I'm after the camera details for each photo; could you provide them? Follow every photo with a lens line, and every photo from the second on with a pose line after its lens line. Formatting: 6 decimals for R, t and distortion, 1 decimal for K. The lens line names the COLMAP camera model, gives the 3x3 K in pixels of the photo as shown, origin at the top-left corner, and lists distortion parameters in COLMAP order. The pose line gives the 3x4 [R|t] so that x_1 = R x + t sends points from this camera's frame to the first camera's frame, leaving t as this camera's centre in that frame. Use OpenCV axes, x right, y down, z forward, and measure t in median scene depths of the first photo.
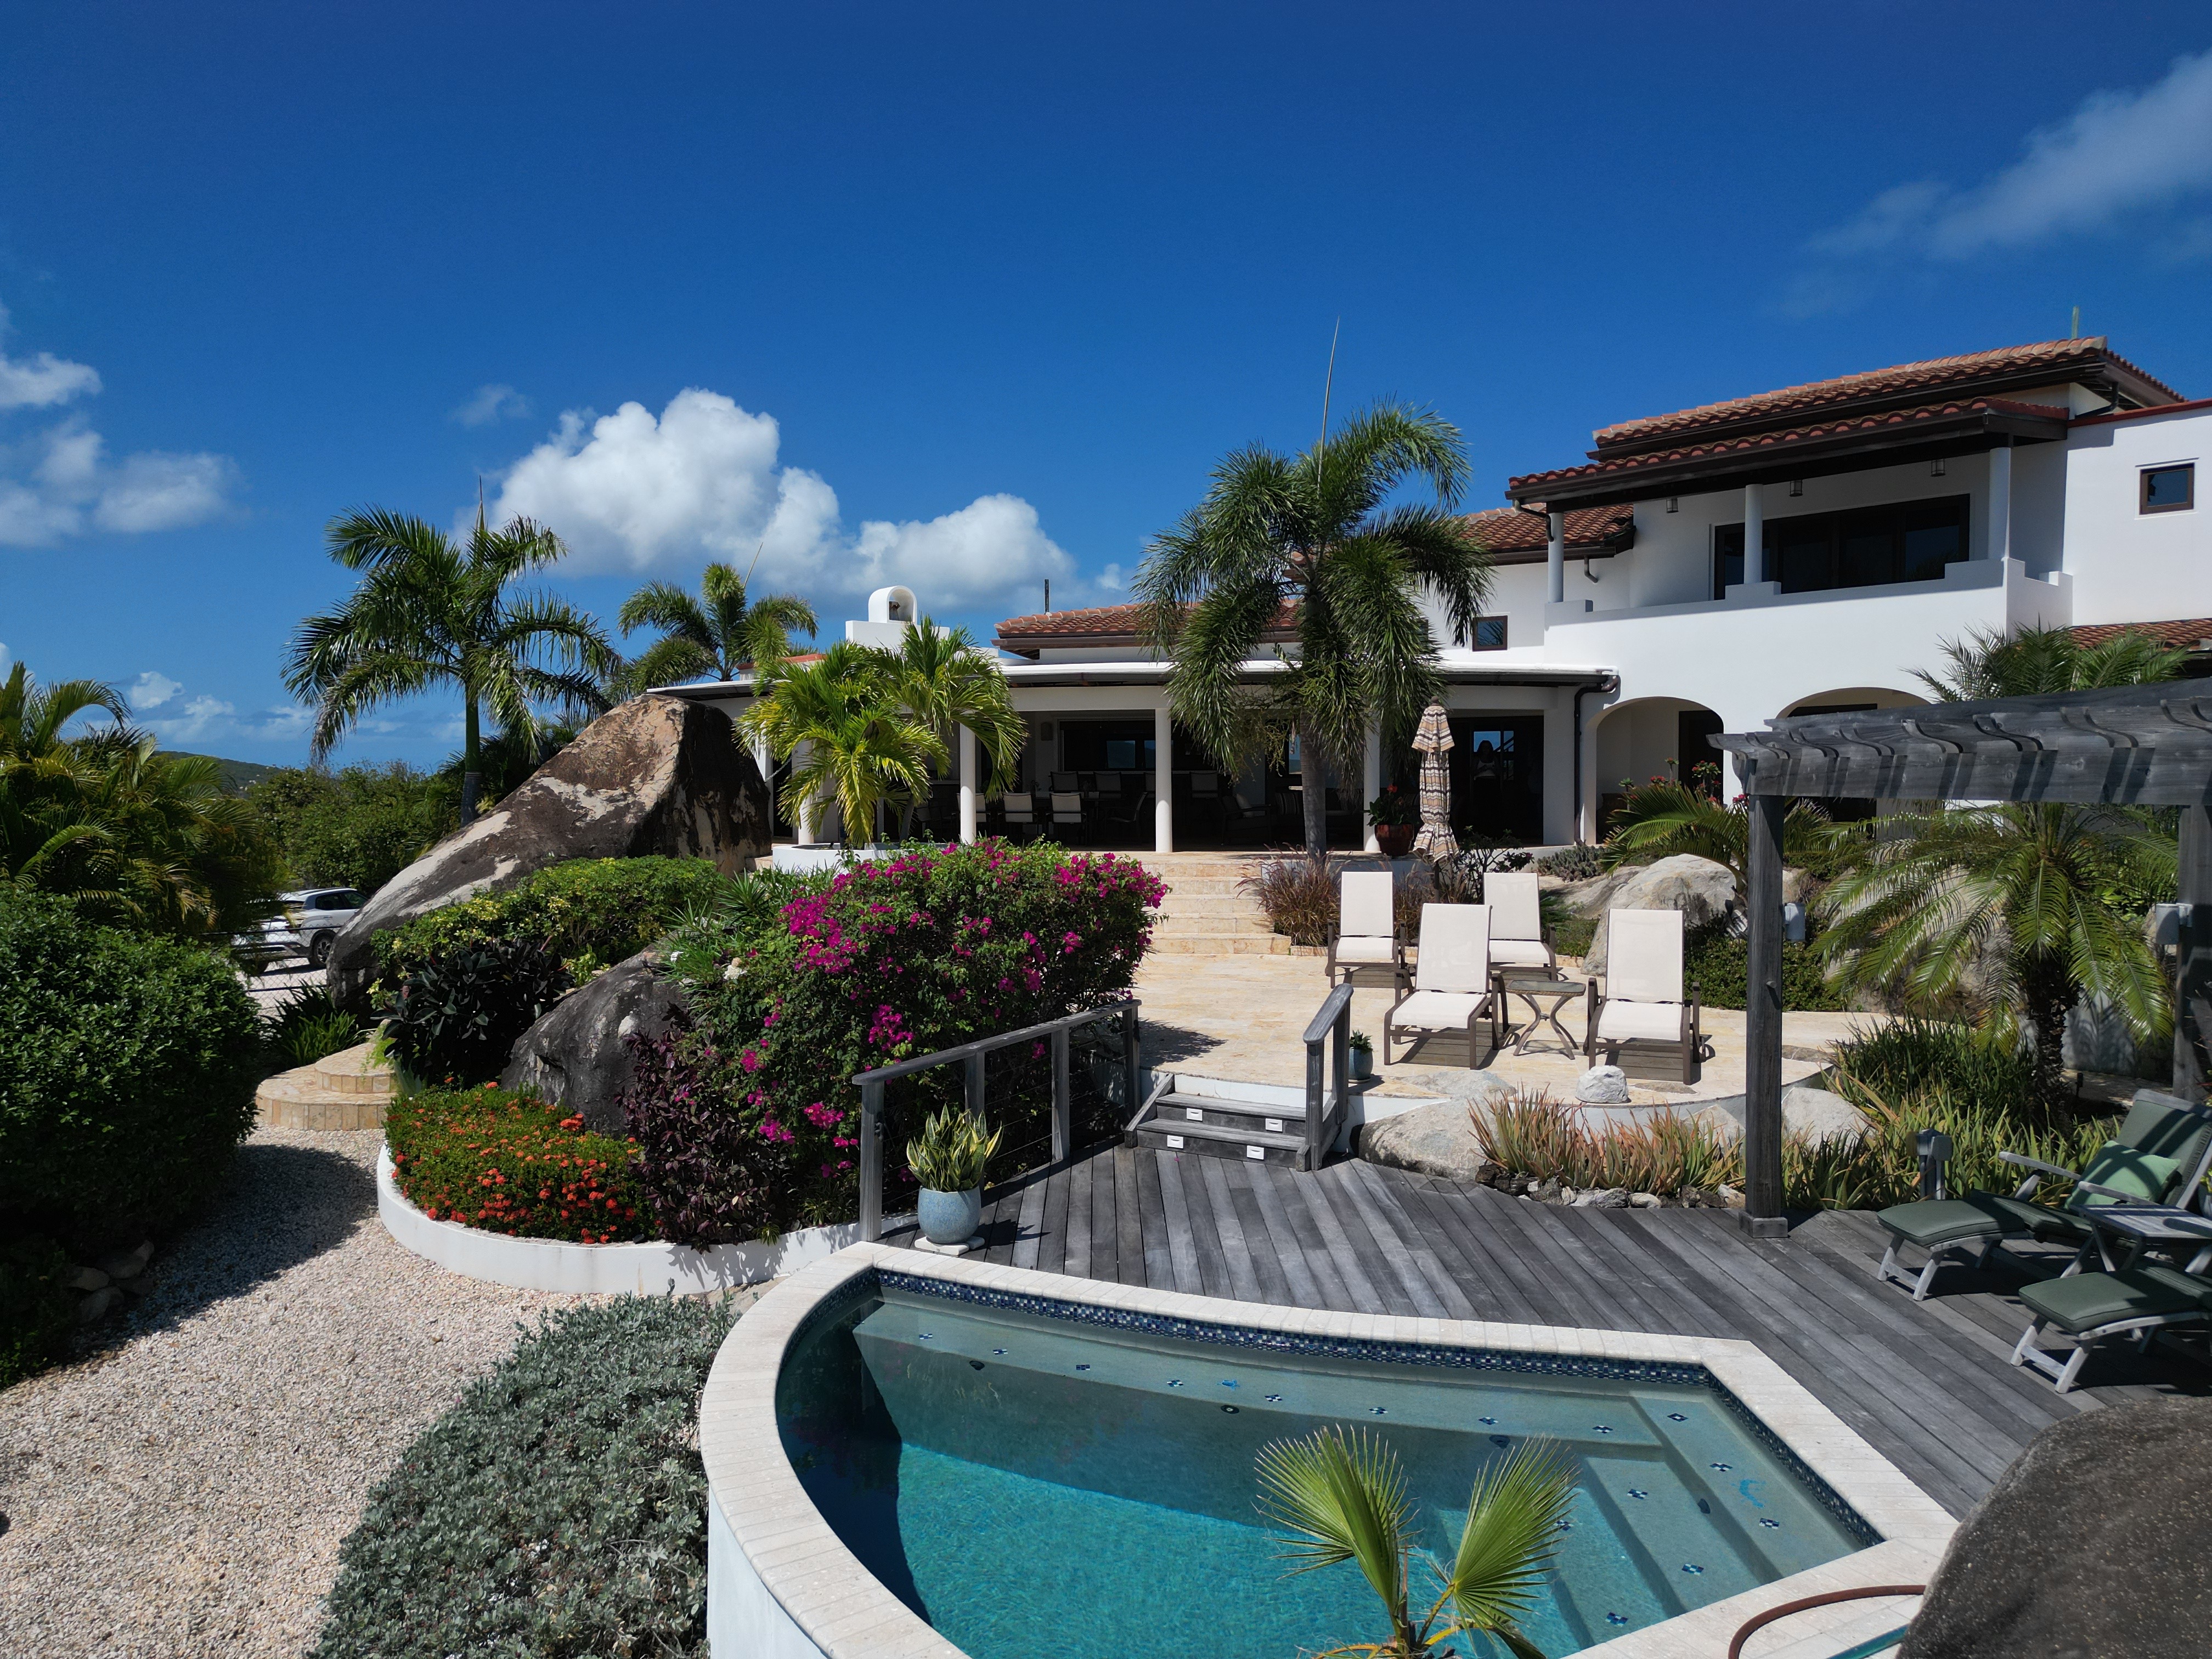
lens RADIAL K [[1552.4, 0, 1106.0], [0, 1552.4, 829.5], [0, 0, 1]] dist [0.074870, -0.077704]
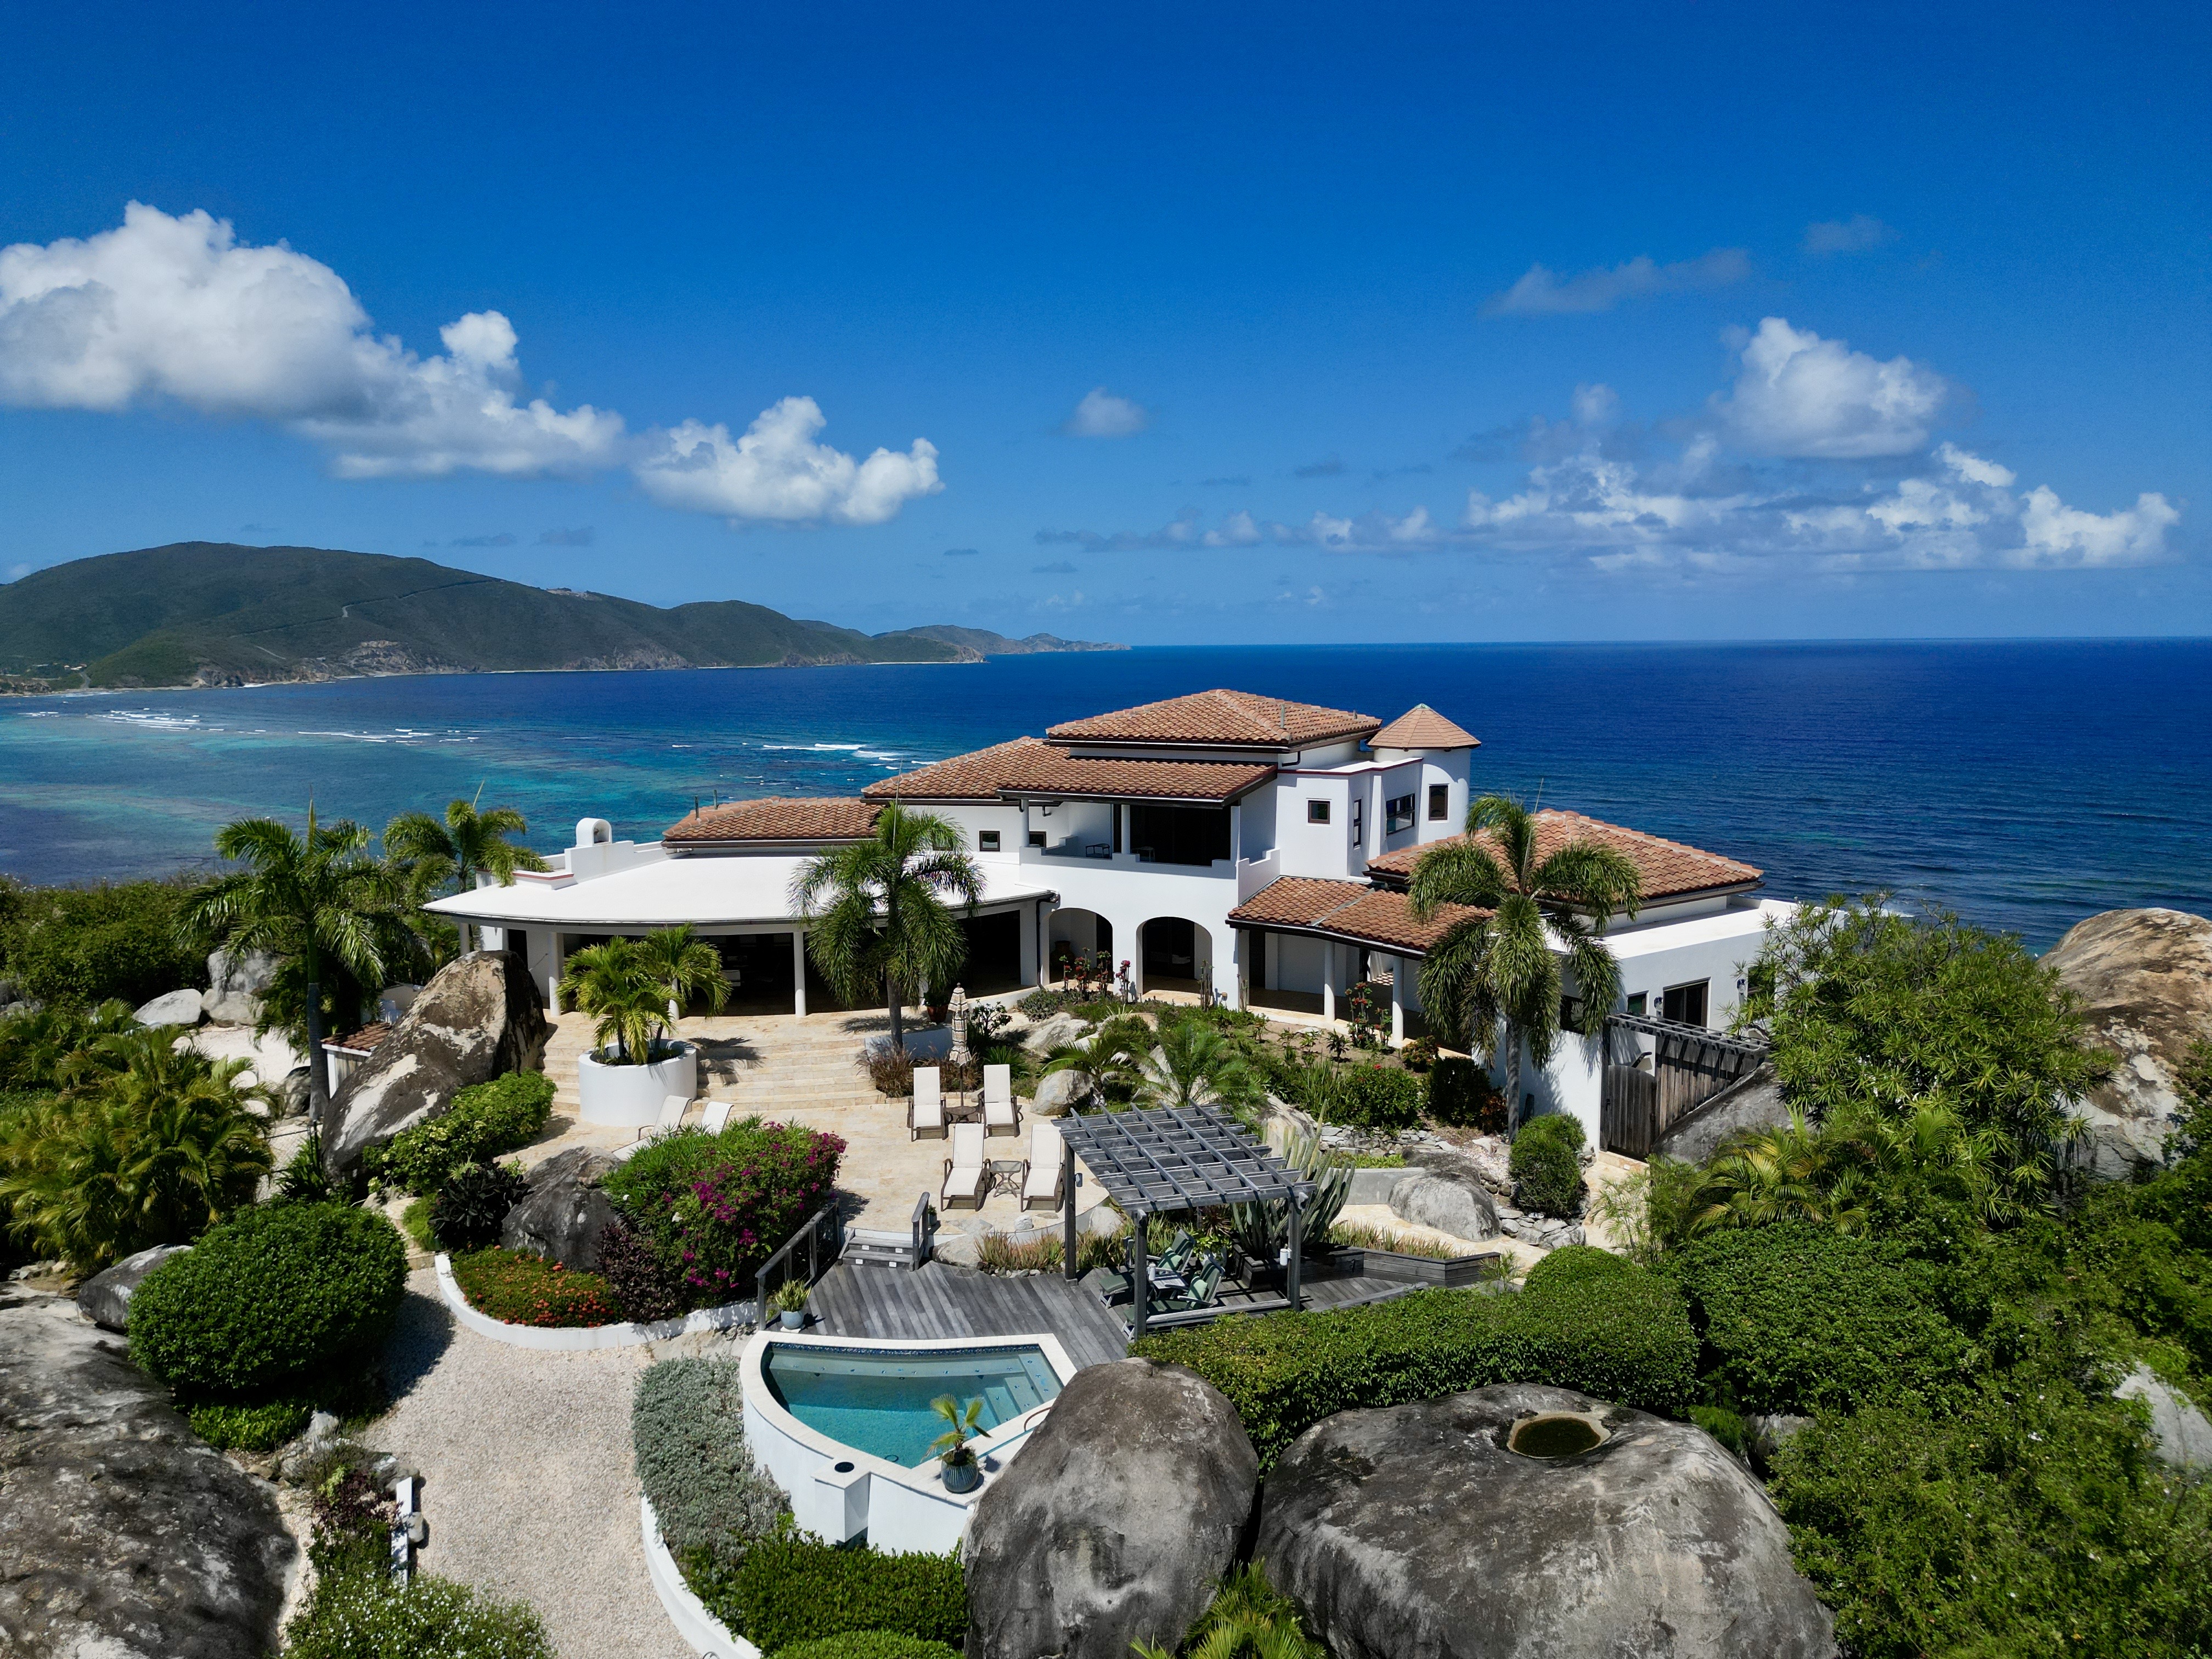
lens RADIAL K [[1563.5, 0, 1106.0], [0, 1563.5, 829.5], [0, 0, 1]] dist [0.076134, -0.070284]
pose [[0.954107, -0.037375, 0.297123, -0.275599], [0.009751, 0.995533, 0.093914, -0.658281], [-0.299306, -0.086707, 0.950209, -1.326447]]
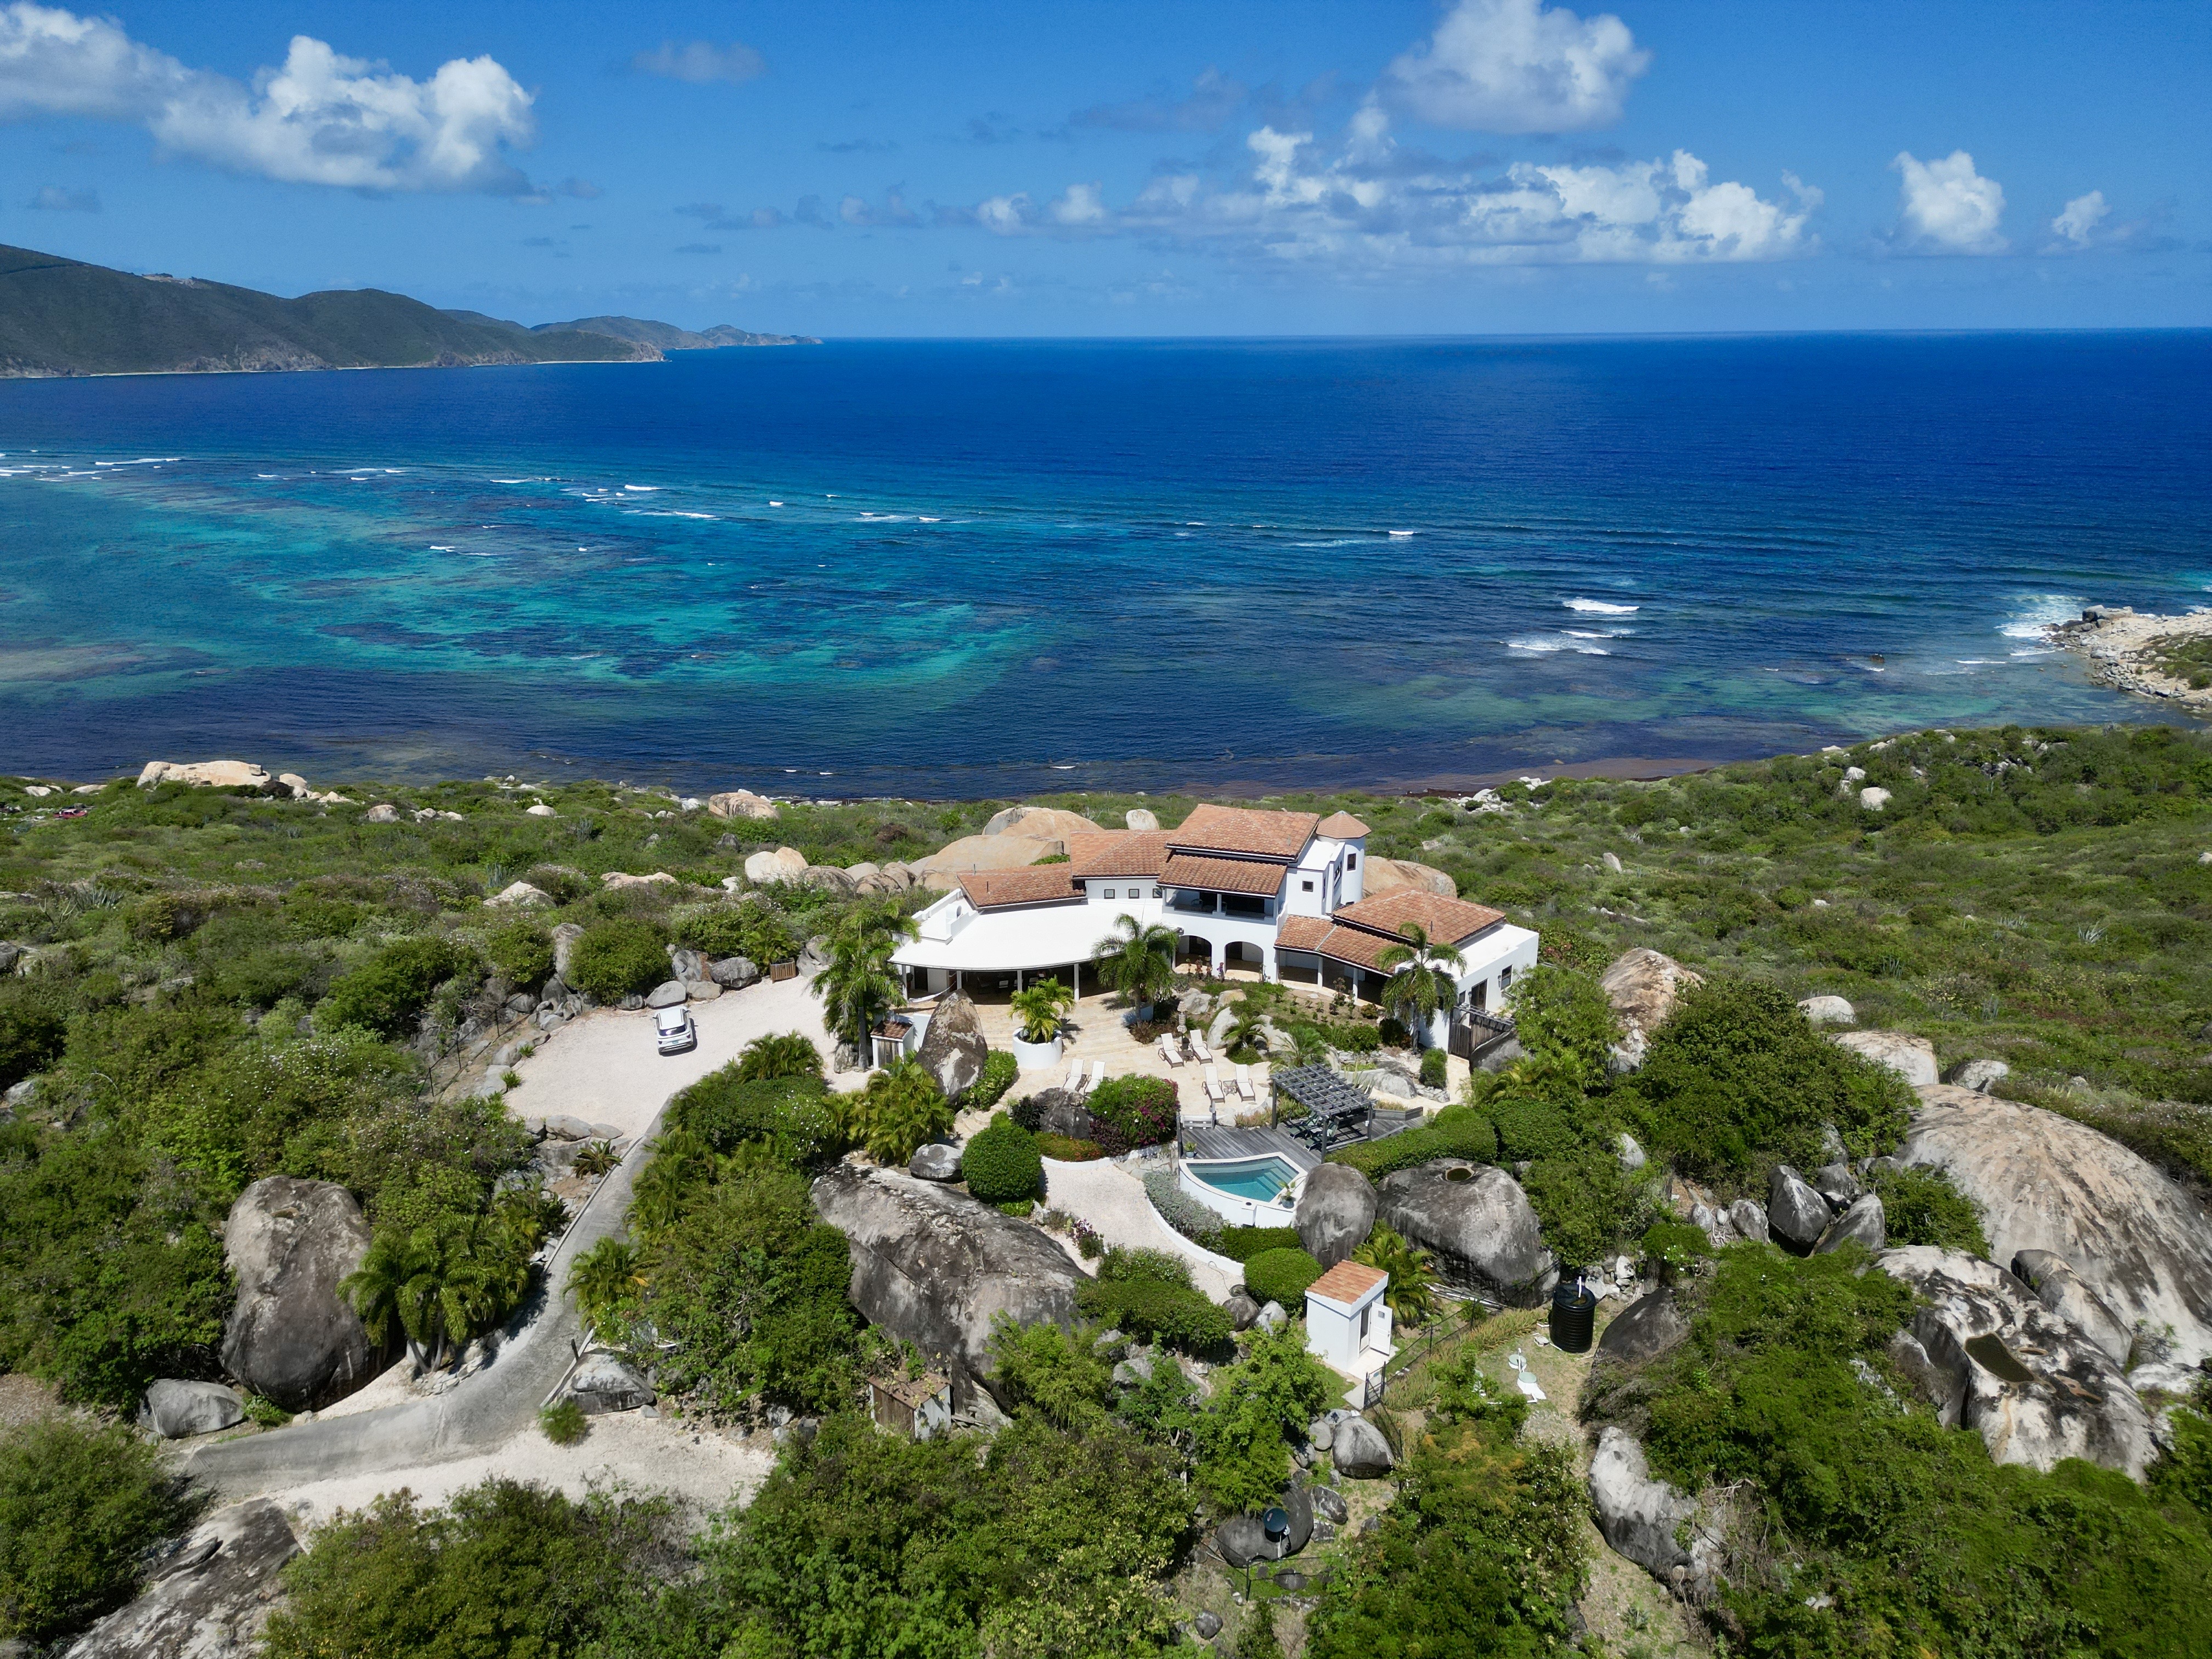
lens RADIAL K [[1563.5, 0, 1106.0], [0, 1563.5, 829.5], [0, 0, 1]] dist [0.076134, -0.070284]
pose [[0.881438, -0.142409, 0.450318, -2.809300], [0.013062, 0.960445, 0.278165, -2.613670], [-0.472119, -0.239303, 0.848433, -3.791869]]
